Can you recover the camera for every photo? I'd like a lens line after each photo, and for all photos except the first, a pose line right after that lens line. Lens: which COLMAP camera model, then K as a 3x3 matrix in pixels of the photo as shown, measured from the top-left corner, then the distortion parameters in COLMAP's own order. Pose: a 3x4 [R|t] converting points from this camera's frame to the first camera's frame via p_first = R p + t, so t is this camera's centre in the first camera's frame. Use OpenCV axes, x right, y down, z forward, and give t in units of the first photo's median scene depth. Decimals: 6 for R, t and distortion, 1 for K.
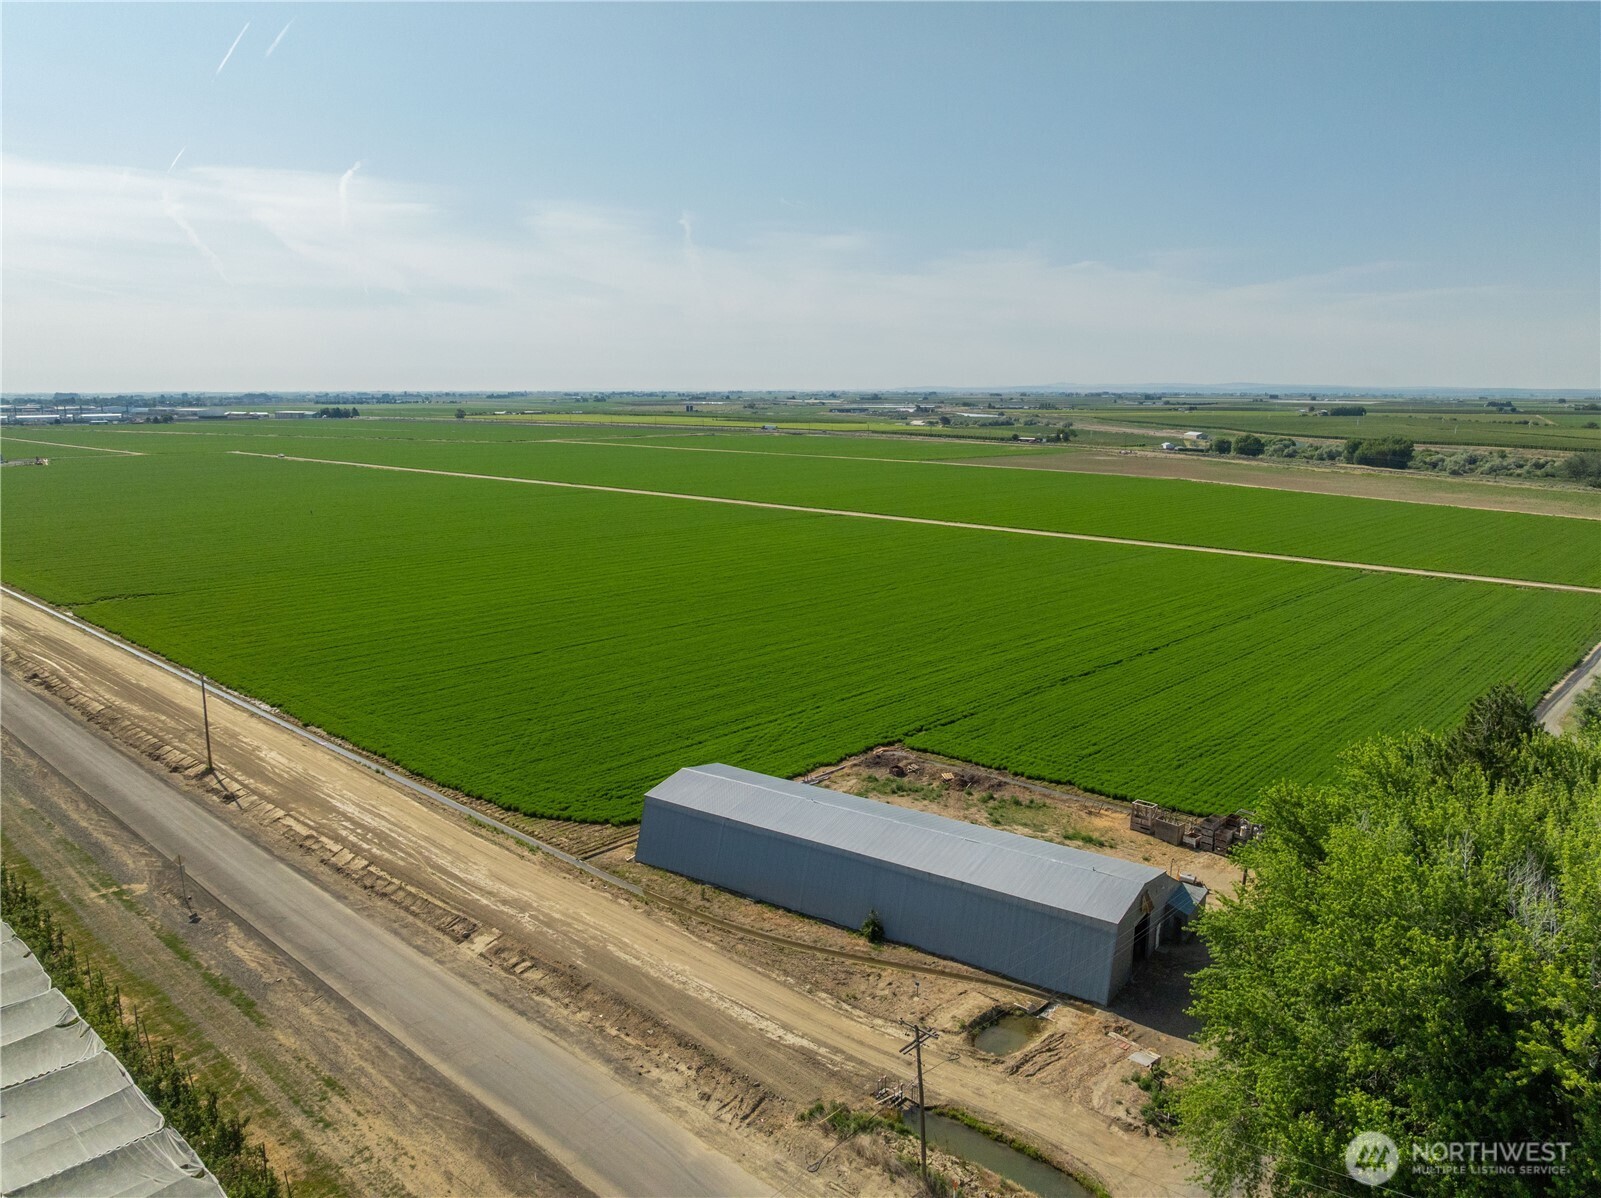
lens RADIAL K [[1128.2, 0, 800.5], [0, 1128.2, 599.0], [0, 0, 1]] dist [-0.003041, -0.053304]
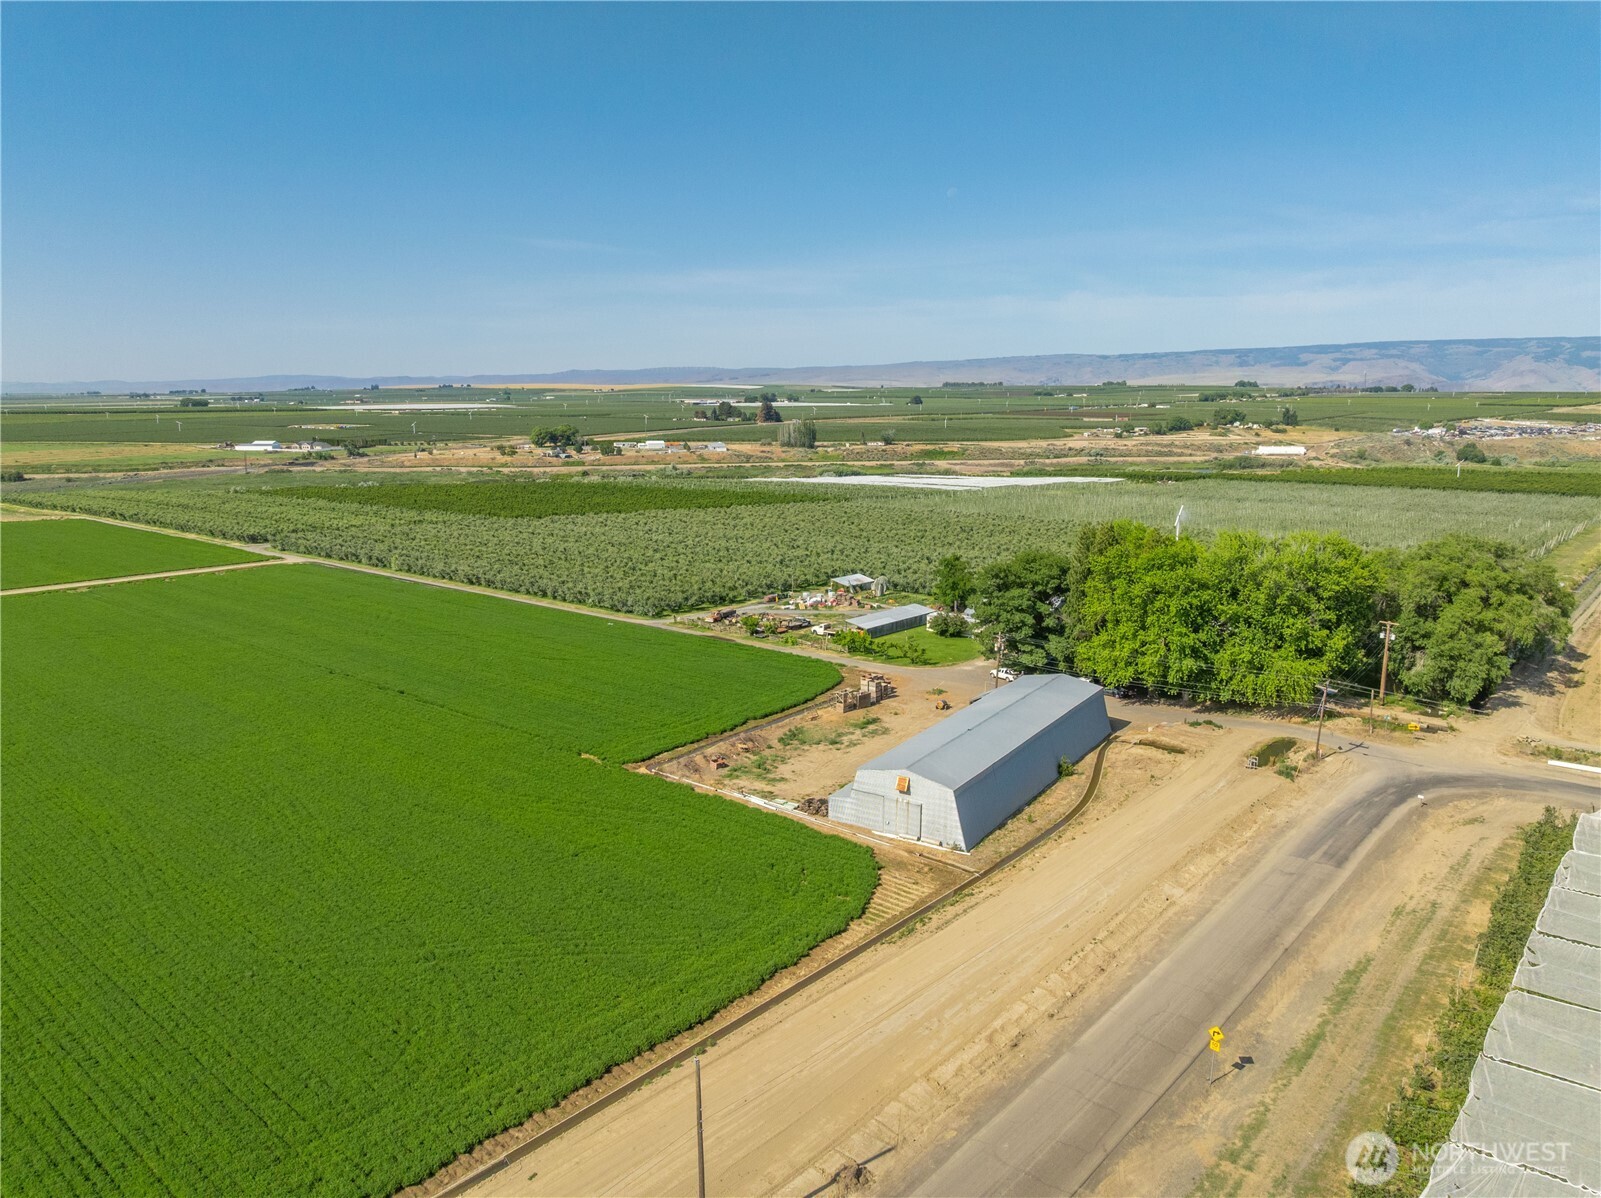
lens RADIAL K [[1128.2, 0, 800.5], [0, 1128.2, 599.0], [0, 0, 1]] dist [-0.003041, -0.053304]
pose [[-0.039924, -0.184358, 0.982048, -1.067929], [0.183936, 0.964680, 0.188575, -0.206231], [-0.982127, 0.188163, -0.004603, 1.066227]]
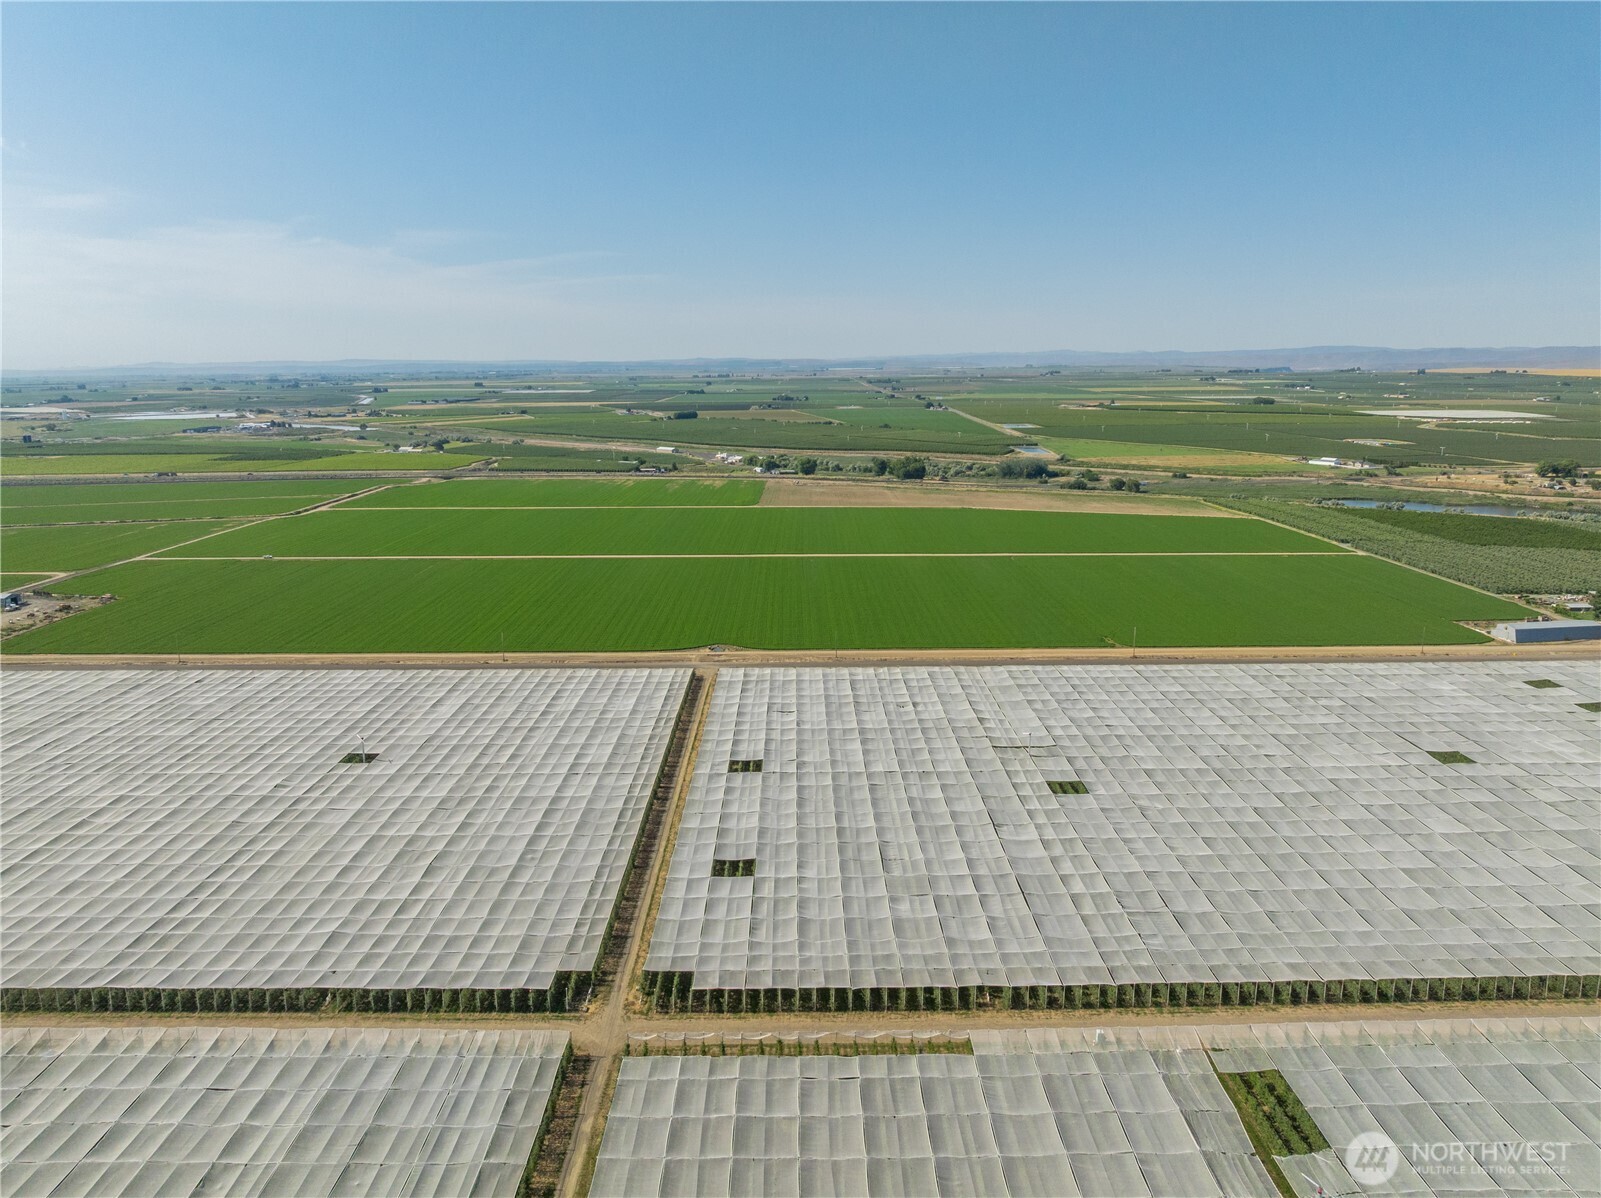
lens RADIAL K [[1128.2, 0, 800.5], [0, 1128.2, 599.0], [0, 0, 1]] dist [-0.003041, -0.053304]
pose [[0.726947, -0.146706, 0.670839, -5.435642], [0.129784, 0.988658, 0.075571, -0.698114], [-0.674317, 0.032128, 0.737743, -0.487527]]
